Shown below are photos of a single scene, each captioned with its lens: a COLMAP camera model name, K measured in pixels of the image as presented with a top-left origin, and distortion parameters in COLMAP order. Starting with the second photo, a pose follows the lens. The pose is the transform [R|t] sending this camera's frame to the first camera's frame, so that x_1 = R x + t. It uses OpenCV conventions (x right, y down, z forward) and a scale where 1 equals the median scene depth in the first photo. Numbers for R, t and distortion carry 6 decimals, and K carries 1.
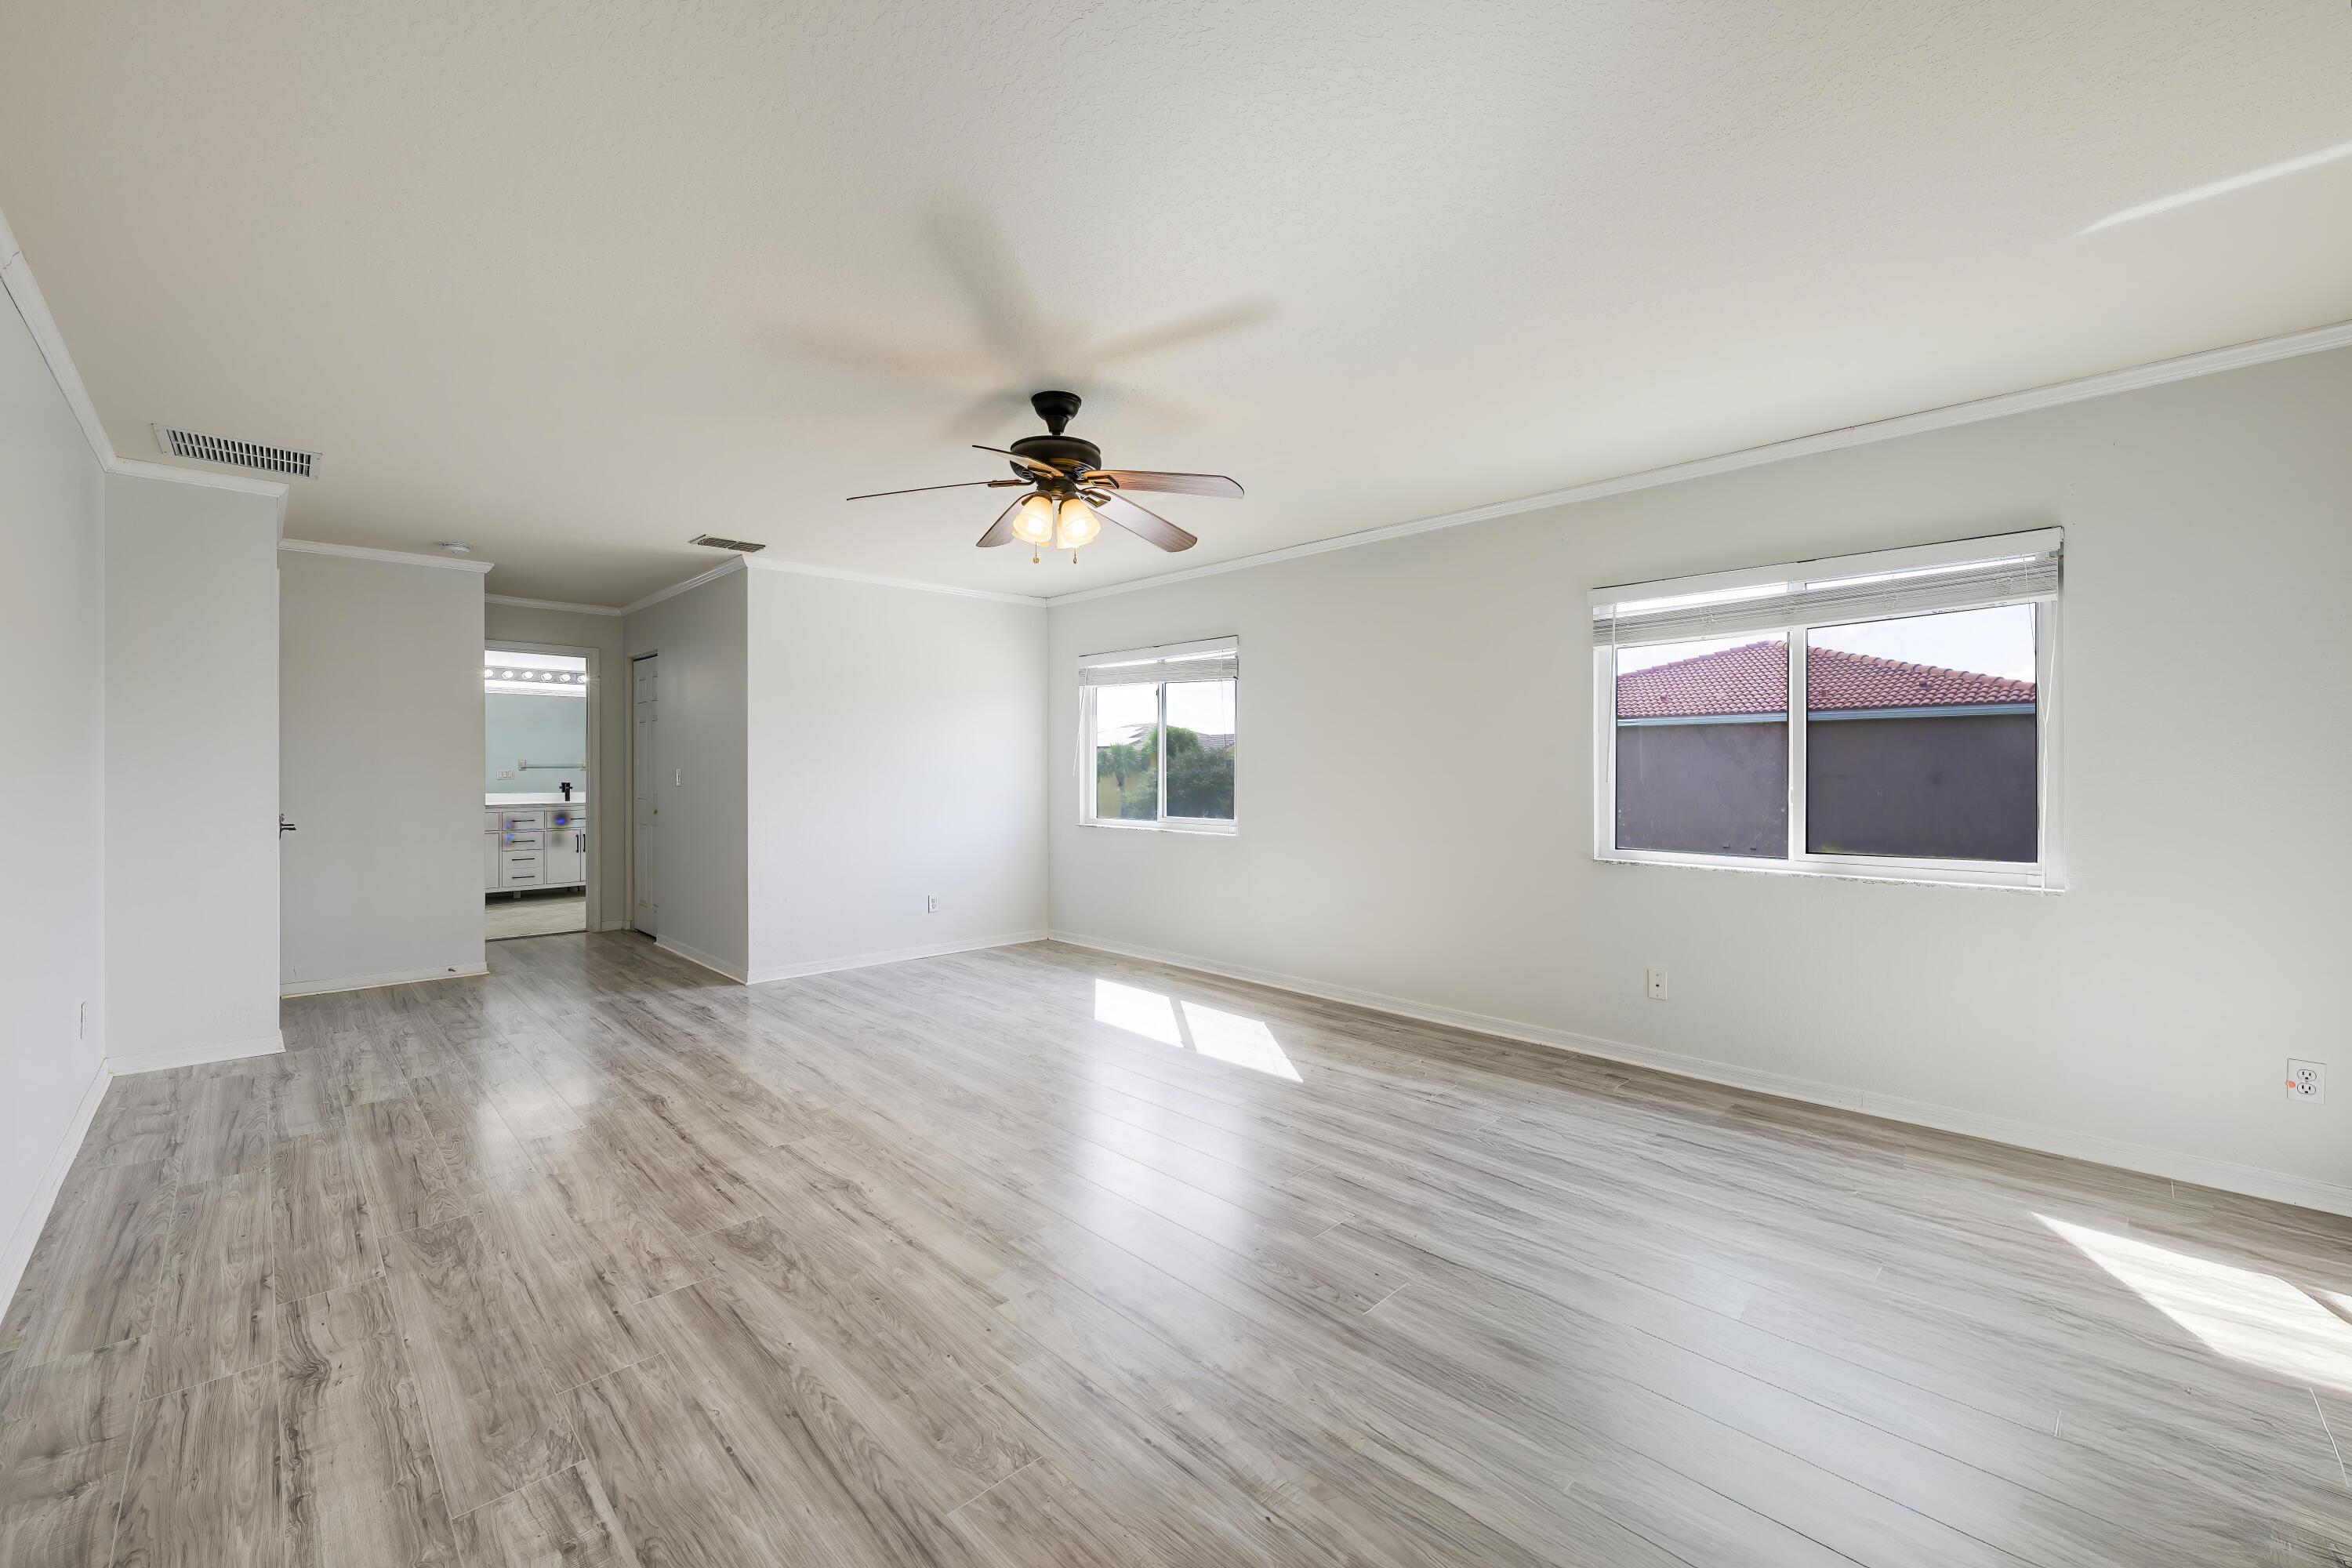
lens RADIAL K [[958.7, 0, 1179.3], [0, 958.7, 794.1], [0, 0, 1]] dist [-0.000629, 0.000892]
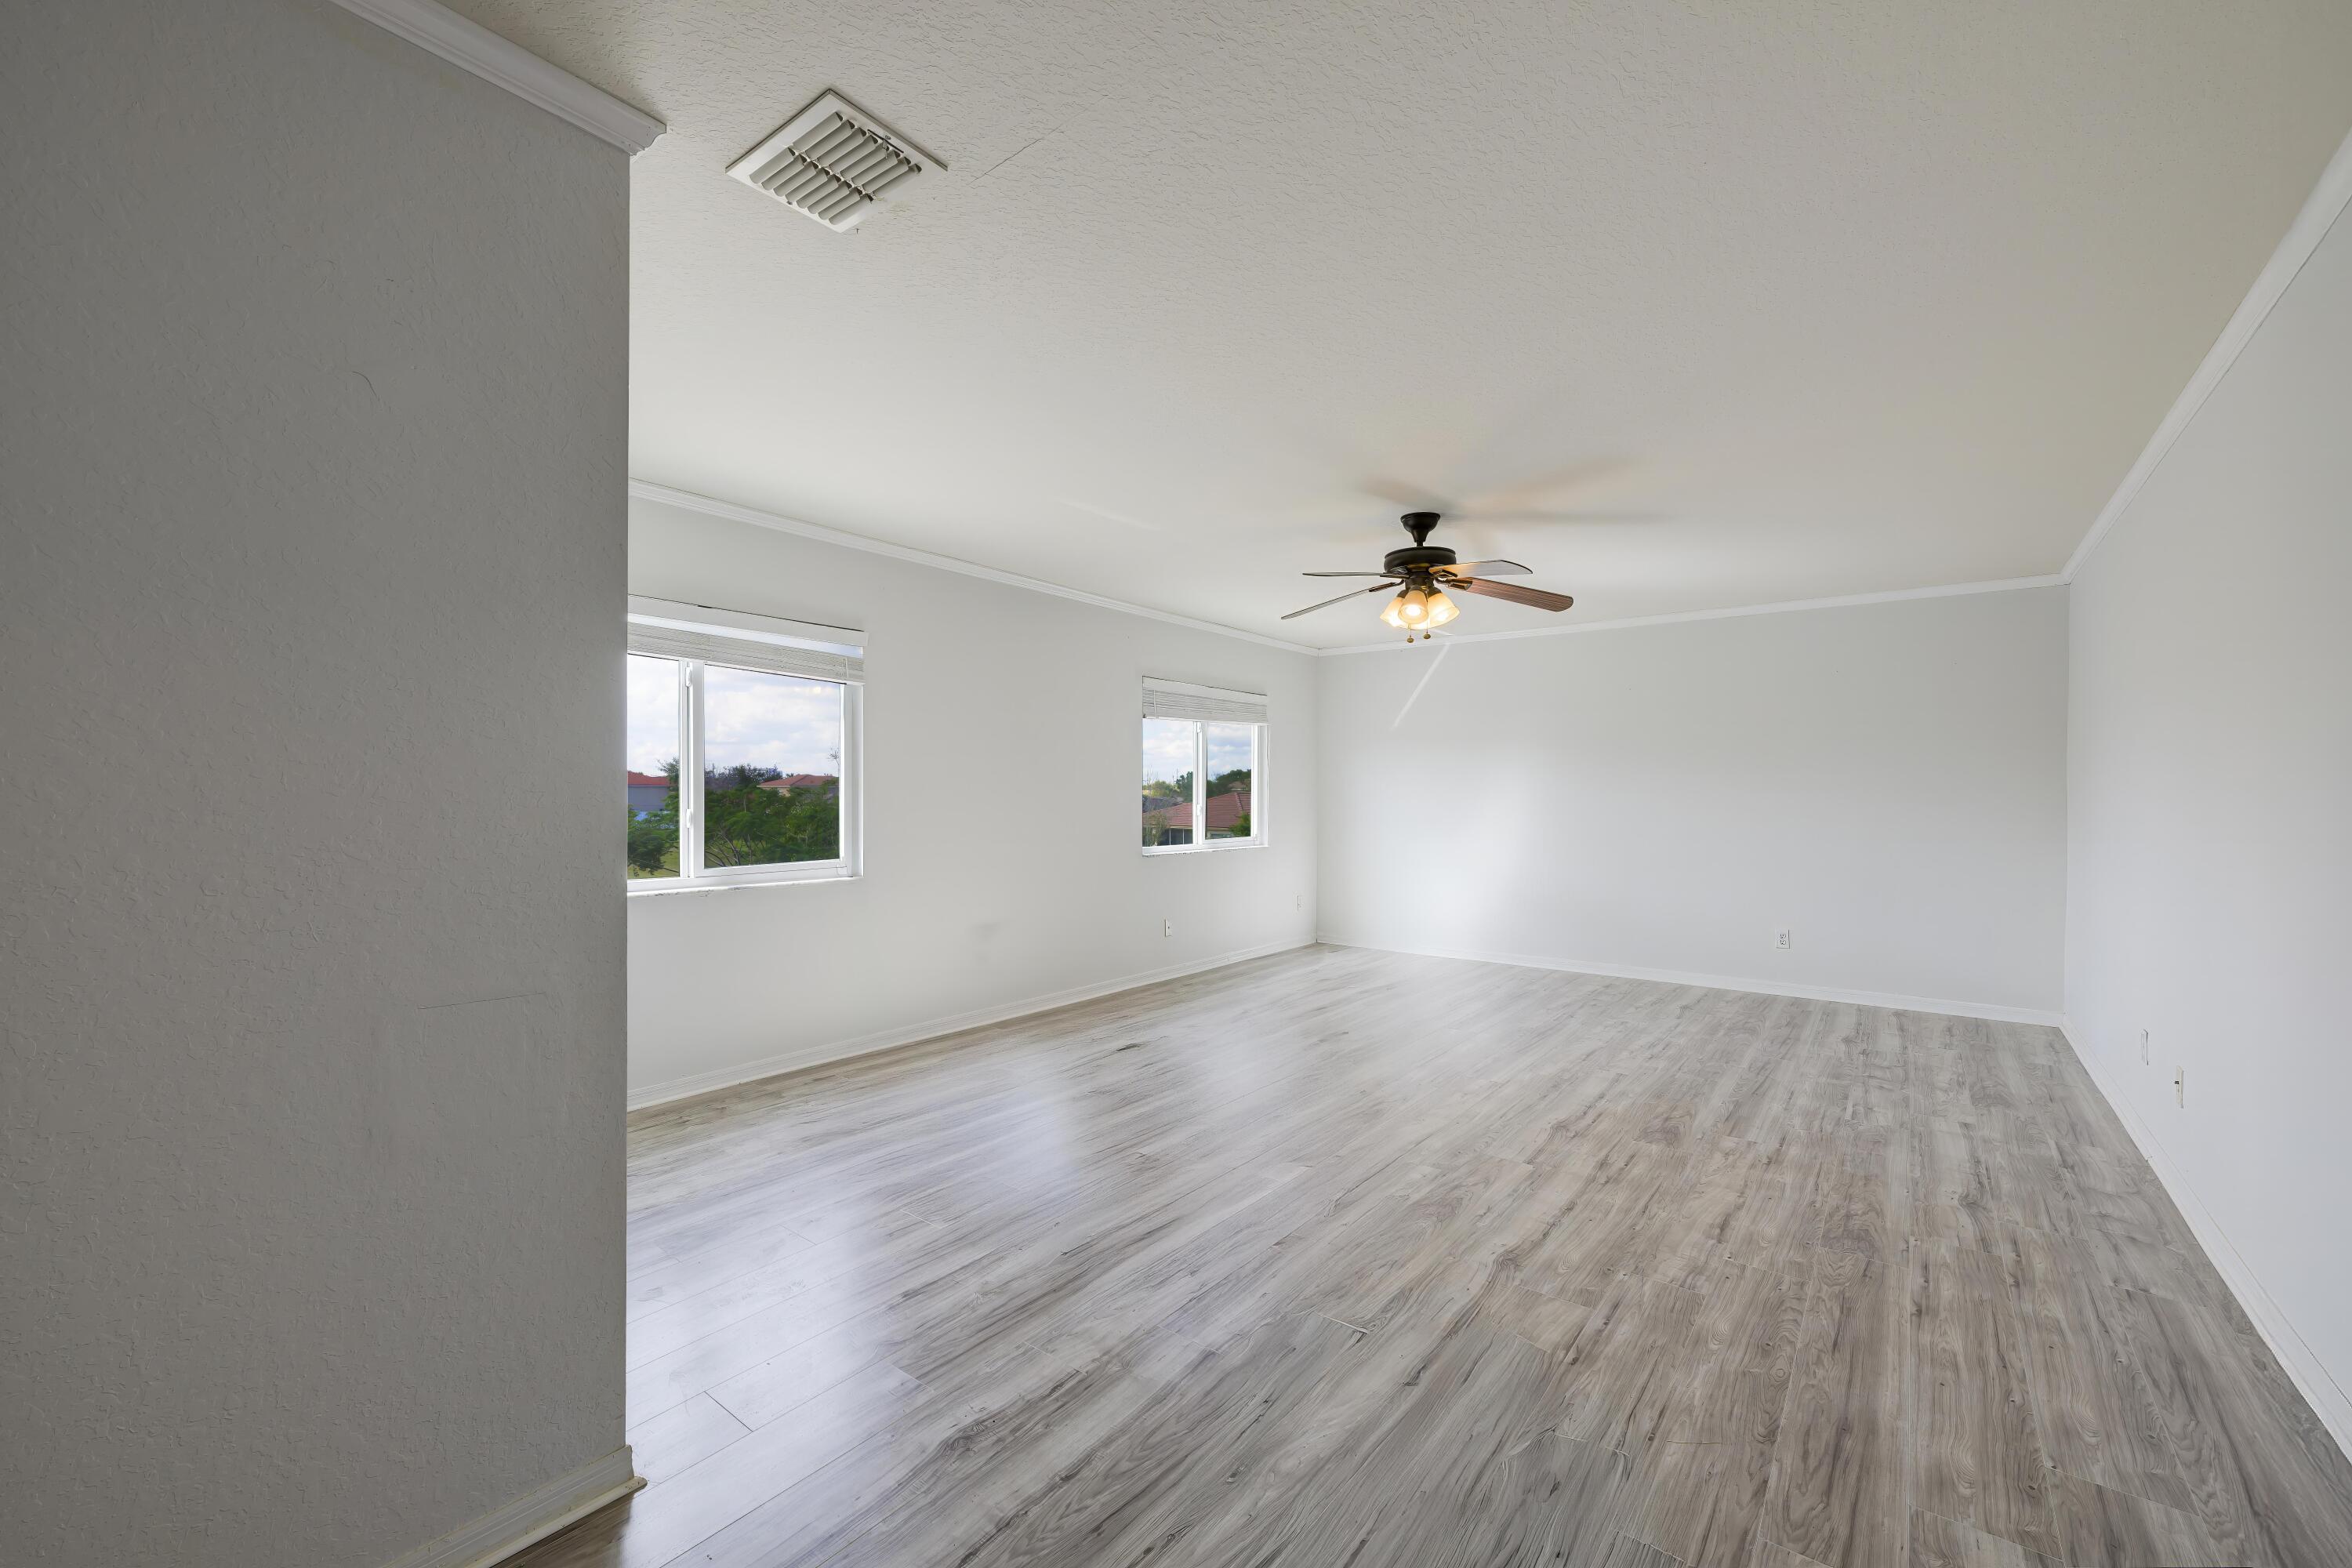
lens RADIAL K [[958.7, 0, 1161.1], [0, 958.7, 784.5], [0, 0, 1]] dist [-0.000629, 0.000892]
pose [[-0.138994, 0.008889, 0.990253, -1.641062], [0.024633, 0.999681, -0.005516, -0.051235], [-0.989987, 0.023626, -0.139168, 1.809347]]
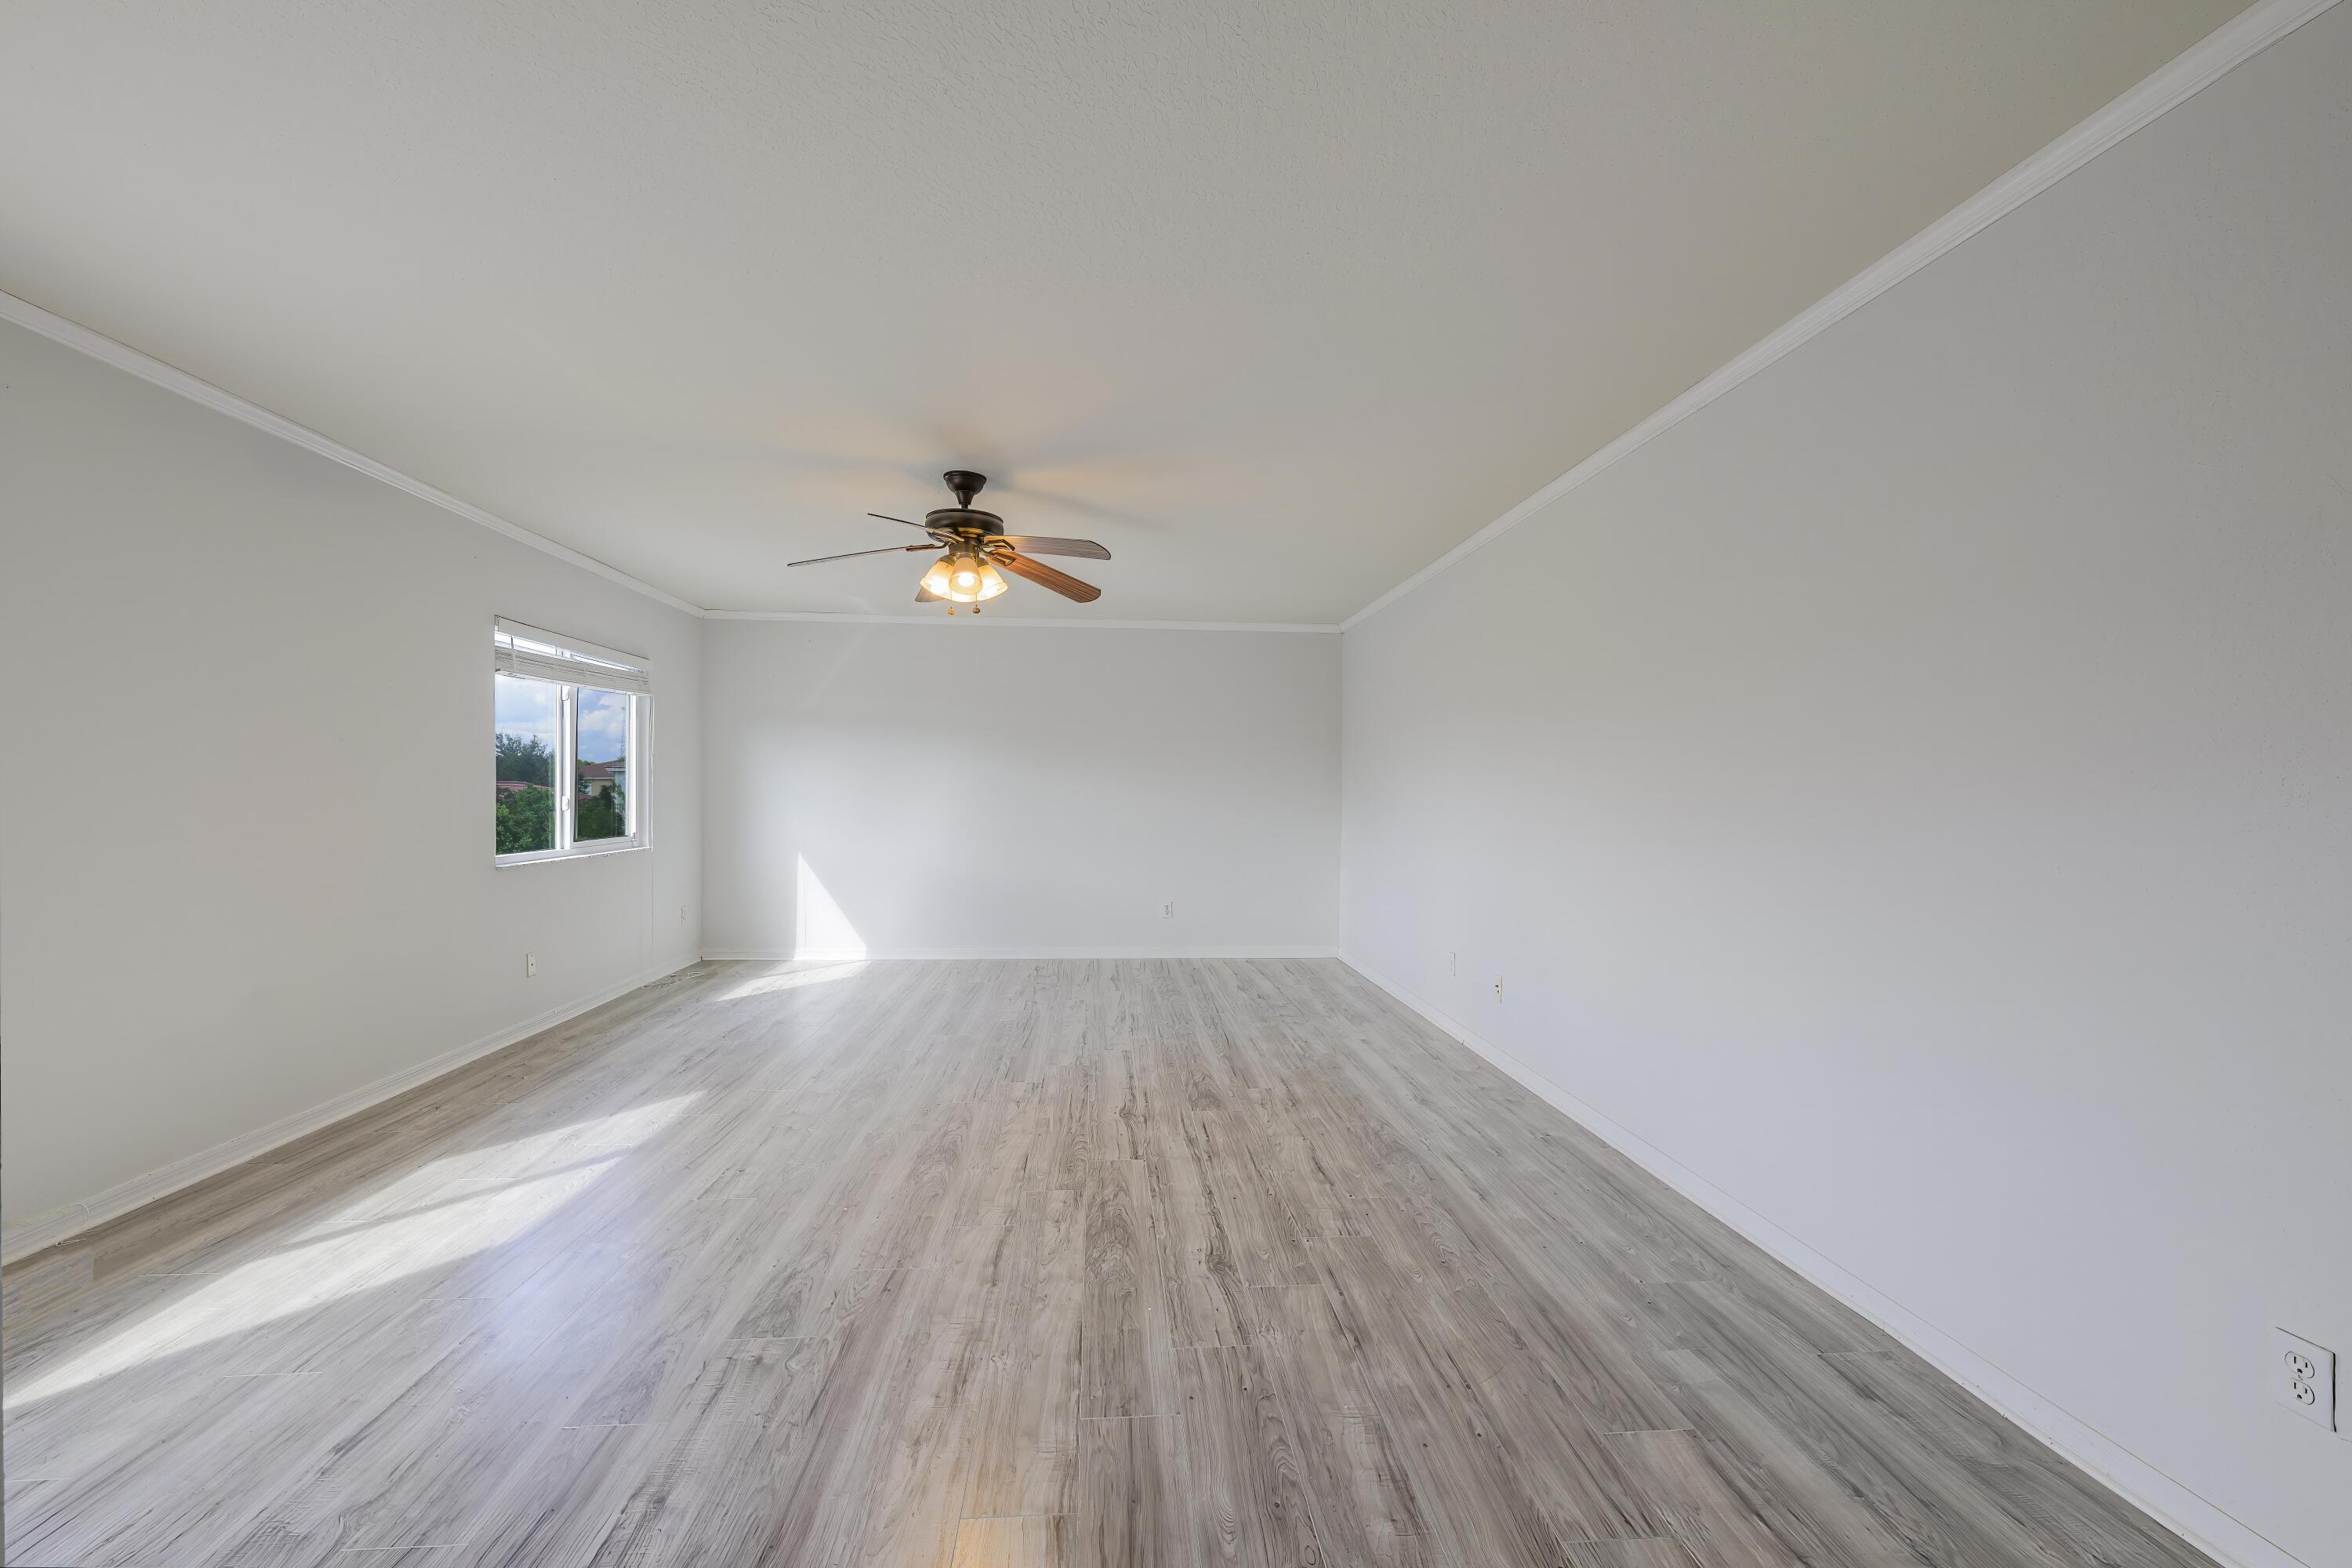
lens RADIAL K [[958.7, 0, 1180.9], [0, 958.7, 794.8], [0, 0, 1]] dist [-0.000629, 0.000892]
pose [[-0.779647, -0.010075, 0.626138, -1.285422], [0.009368, 0.999571, 0.027749, -0.053877], [-0.626149, 0.027500, -0.779218, 2.078588]]
